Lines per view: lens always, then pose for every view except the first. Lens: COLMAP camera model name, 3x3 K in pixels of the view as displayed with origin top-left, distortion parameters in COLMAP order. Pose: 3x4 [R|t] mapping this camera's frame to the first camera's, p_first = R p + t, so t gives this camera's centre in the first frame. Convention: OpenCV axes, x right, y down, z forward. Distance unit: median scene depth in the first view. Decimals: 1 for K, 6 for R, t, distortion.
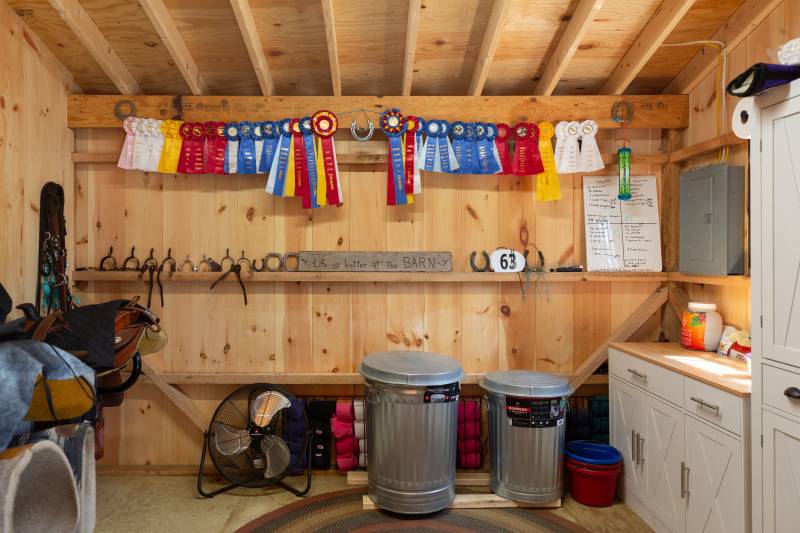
lens RADIAL K [[533.0, 0, 400.0], [0, 533.0, 266.5], [0, 0, 1]] dist [0.005019, 0.001391]
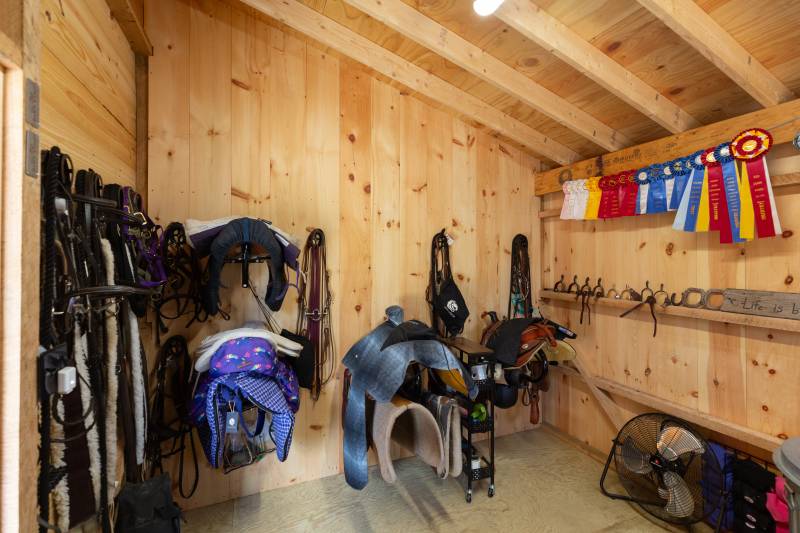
lens RADIAL K [[371.4, 0, 399.9], [0, 371.4, 257.3], [0, 0, 1]] dist [0.000565, -0.000422]
pose [[0.356217, 0.003698, -0.934396, 0.219343], [-0.023552, 0.999710, -0.005022, -0.069400], [0.934106, 0.023796, 0.356201, 0.261969]]
